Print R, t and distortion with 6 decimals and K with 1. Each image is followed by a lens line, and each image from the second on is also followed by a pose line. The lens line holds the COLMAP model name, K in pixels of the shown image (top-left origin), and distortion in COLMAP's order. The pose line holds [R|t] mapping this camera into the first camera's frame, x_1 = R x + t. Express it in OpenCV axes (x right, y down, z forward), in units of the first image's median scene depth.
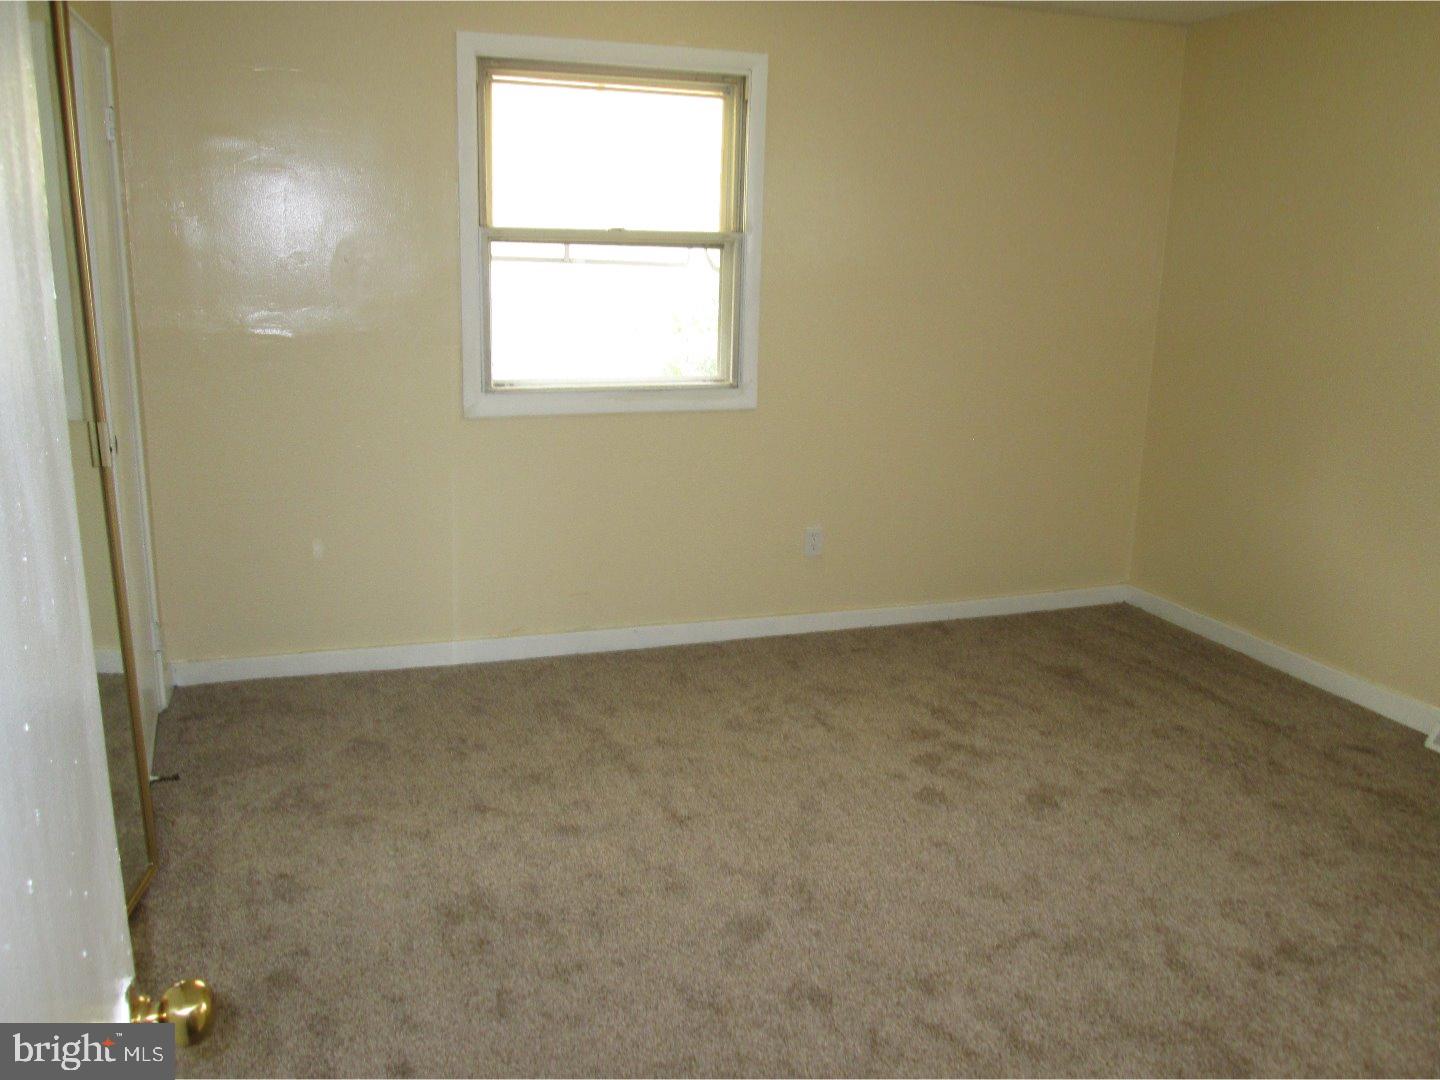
lens RADIAL K [[1193.9, 0, 728.5], [0, 1193.9, 542.1], [0, 0, 1]] dist [-0.058415, 0.030176]
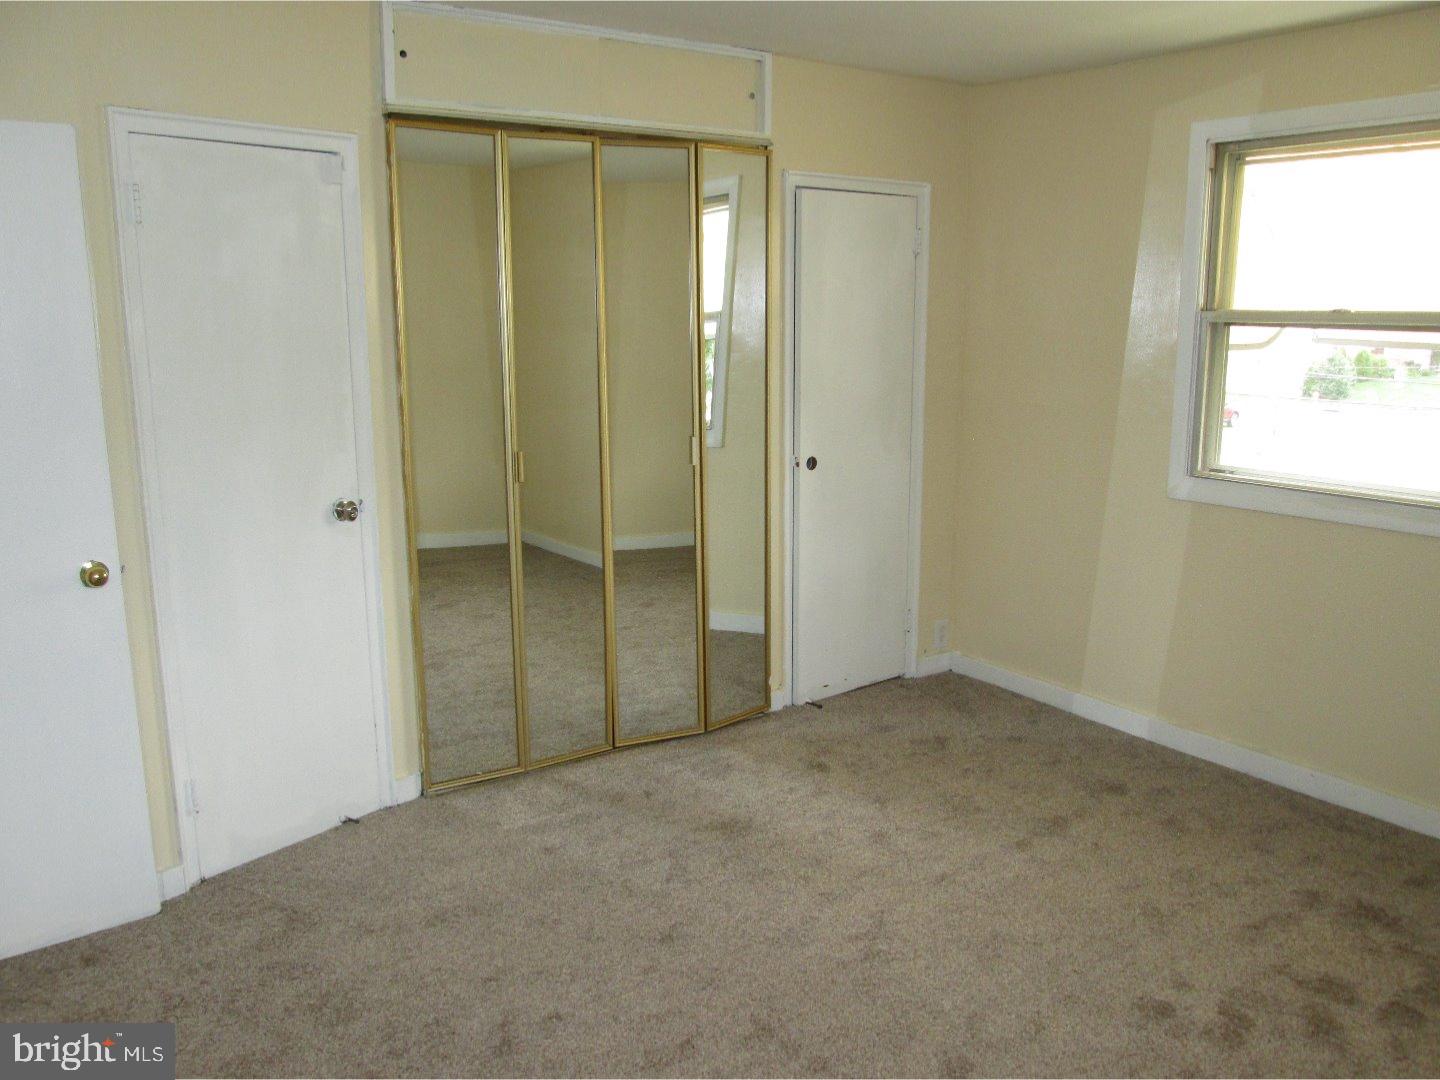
lens RADIAL K [[1193.9, 0, 729.3], [0, 1193.9, 539.4], [0, 0, 1]] dist [-0.058415, 0.030176]
pose [[0.257918, 0.158025, -0.953156, 0.667289], [-0.227958, 0.968634, 0.098907, -0.086817], [0.938889, 0.191770, 0.285852, 0.377675]]
